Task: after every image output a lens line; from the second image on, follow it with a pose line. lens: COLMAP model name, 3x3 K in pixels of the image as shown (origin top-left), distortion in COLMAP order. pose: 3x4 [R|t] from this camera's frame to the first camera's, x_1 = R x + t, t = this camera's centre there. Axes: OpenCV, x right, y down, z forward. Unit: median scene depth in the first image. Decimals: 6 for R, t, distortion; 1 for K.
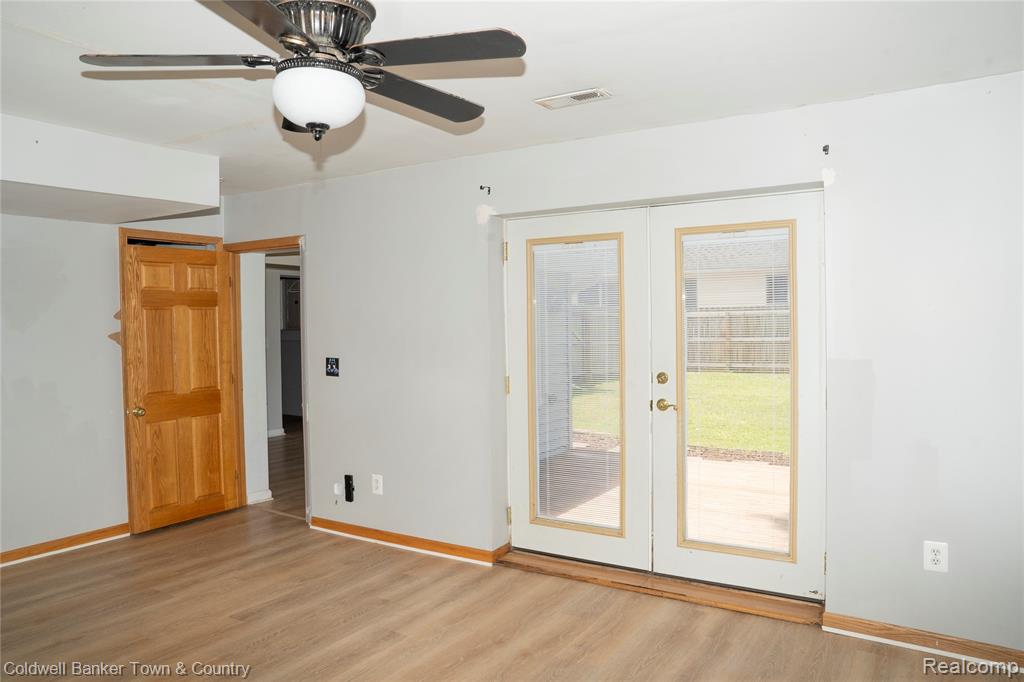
lens RADIAL K [[715.9, 0, 544.6], [0, 715.9, 340.2], [0, 0, 1]] dist [-0.116100, 0.090234]
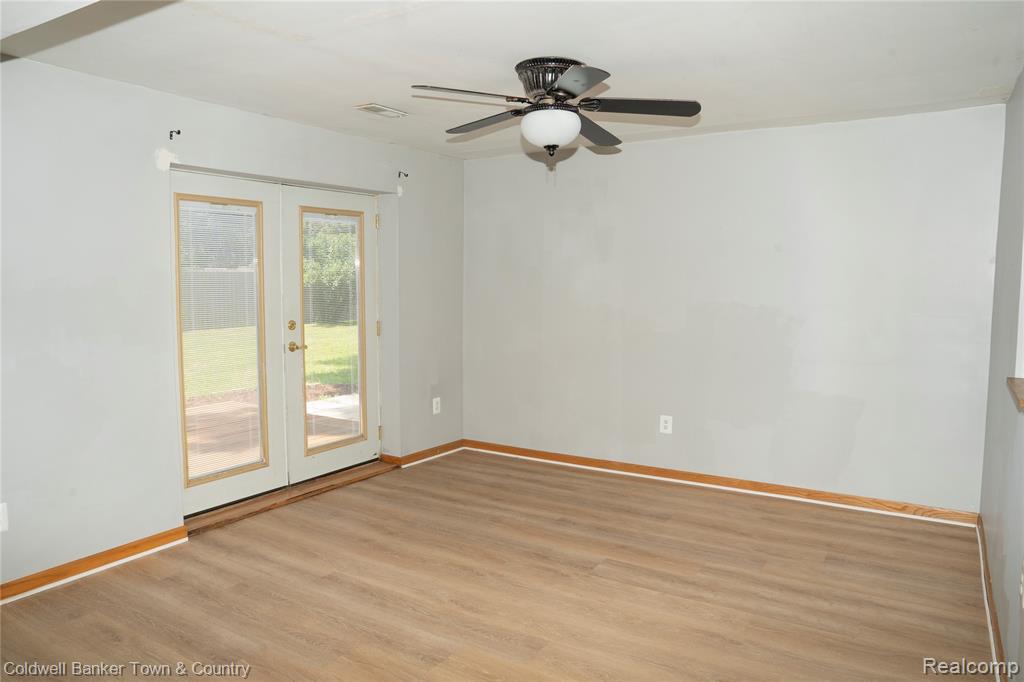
lens RADIAL K [[715.9, 0, 505.5], [0, 715.9, 342.8], [0, 0, 1]] dist [-0.116100, 0.090234]
pose [[0.023637, -0.081255, 0.996413, -1.024213], [0.024345, 0.996443, 0.080680, -0.007037], [-0.999424, 0.022351, 0.025531, 0.581192]]
